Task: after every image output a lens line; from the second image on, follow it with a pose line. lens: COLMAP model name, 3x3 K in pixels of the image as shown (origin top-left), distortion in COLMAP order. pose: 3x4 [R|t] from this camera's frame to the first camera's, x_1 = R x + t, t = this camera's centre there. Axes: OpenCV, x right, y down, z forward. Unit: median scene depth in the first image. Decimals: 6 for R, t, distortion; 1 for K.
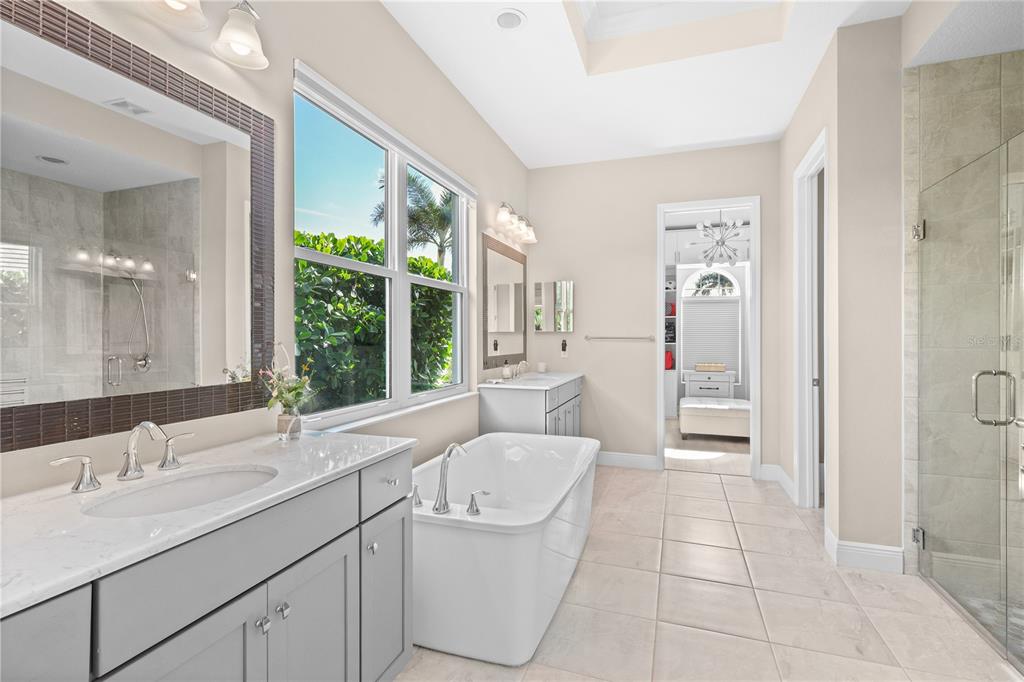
lens RADIAL K [[477.9, 0, 511.2], [0, 477.9, 338.3], [0, 0, 1]] dist [0.001423, 0.000072]
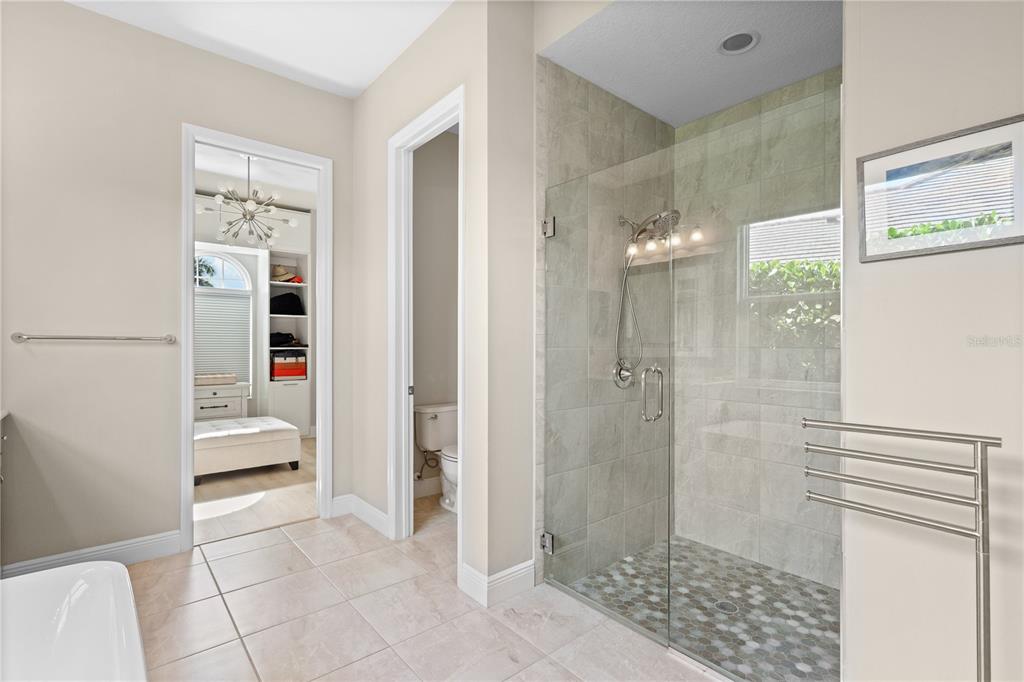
lens RADIAL K [[476.7, 0, 506.8], [0, 476.7, 342.8], [0, 0, 1]] dist [0.000741, -0.000105]
pose [[0.505148, 0.000078, 0.863033, -0.024754], [0.001654, 0.999998, -0.001059, 0.010260], [-0.863031, 0.001962, 0.505147, 0.569801]]
